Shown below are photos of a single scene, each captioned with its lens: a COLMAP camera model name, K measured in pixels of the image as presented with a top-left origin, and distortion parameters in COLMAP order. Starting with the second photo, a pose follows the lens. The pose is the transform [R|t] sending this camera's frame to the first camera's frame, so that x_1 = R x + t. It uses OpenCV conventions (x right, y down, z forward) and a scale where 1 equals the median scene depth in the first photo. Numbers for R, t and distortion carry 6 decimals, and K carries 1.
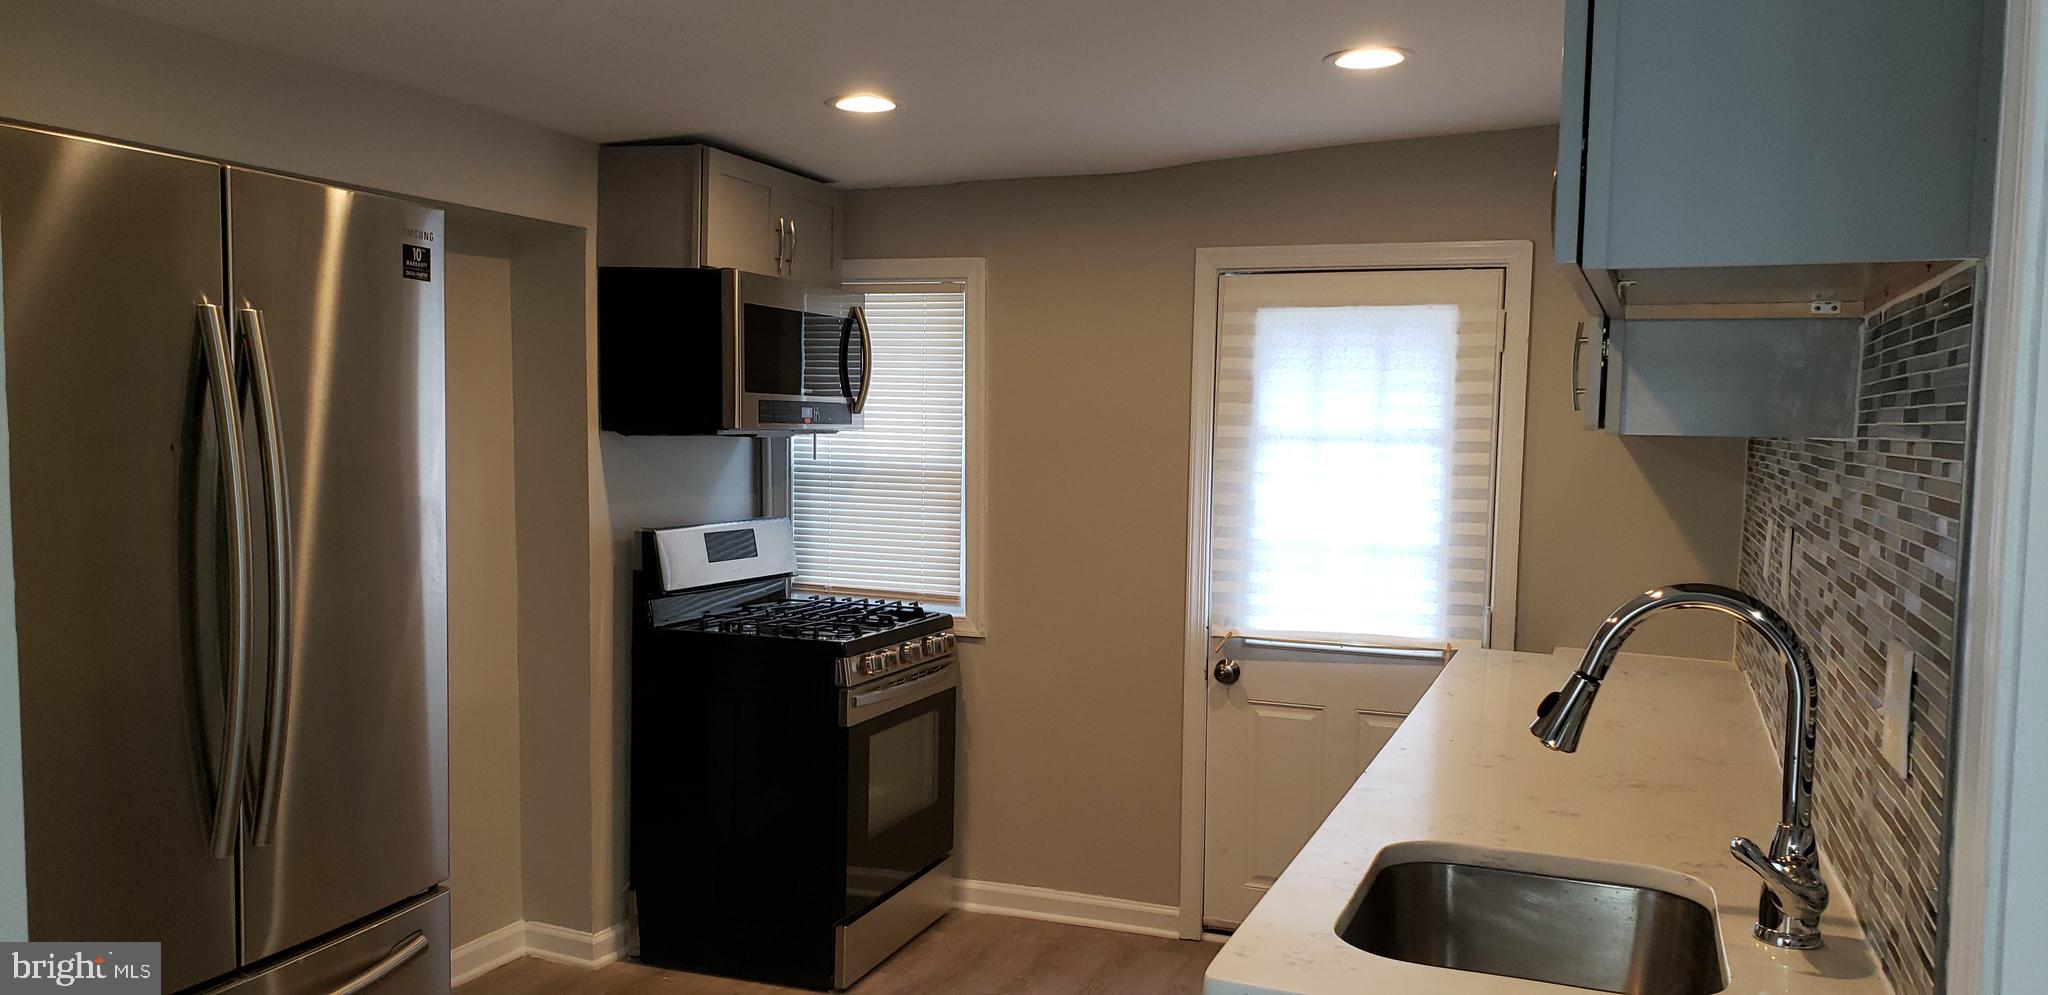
lens RADIAL K [[1592.9, 0, 1061.5], [0, 1592.9, 575.3], [0, 0, 1]] dist [0.078040, -0.153317]
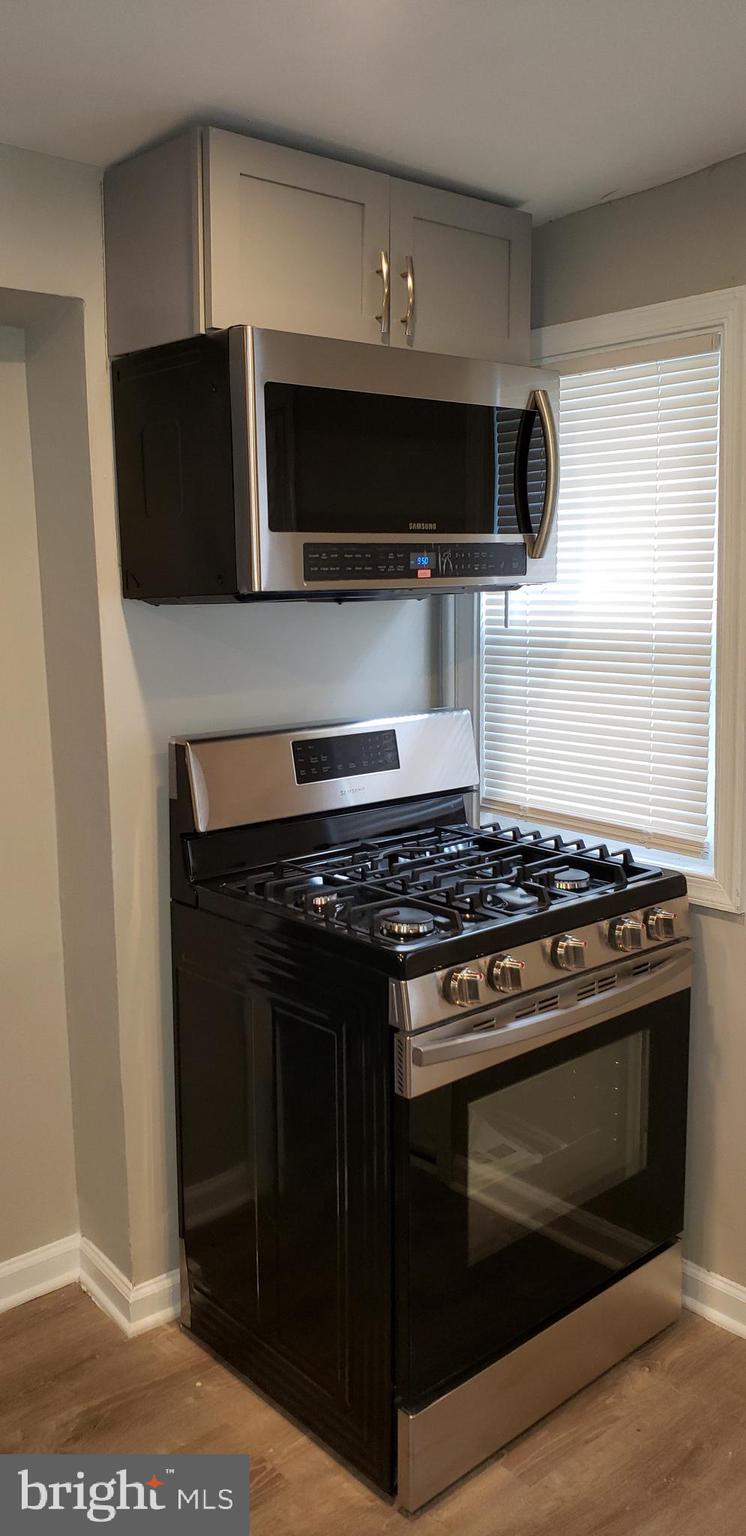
lens RADIAL K [[1194.7, 0, 328.2], [0, 1194.7, 746.1], [0, 0, 1]] dist [0.078040, -0.153317]
pose [[0.850782, 0.039711, -0.524016, 0.057762], [-0.015119, 0.998578, 0.051128, -0.047979], [0.525301, -0.035577, 0.850172, 0.531058]]
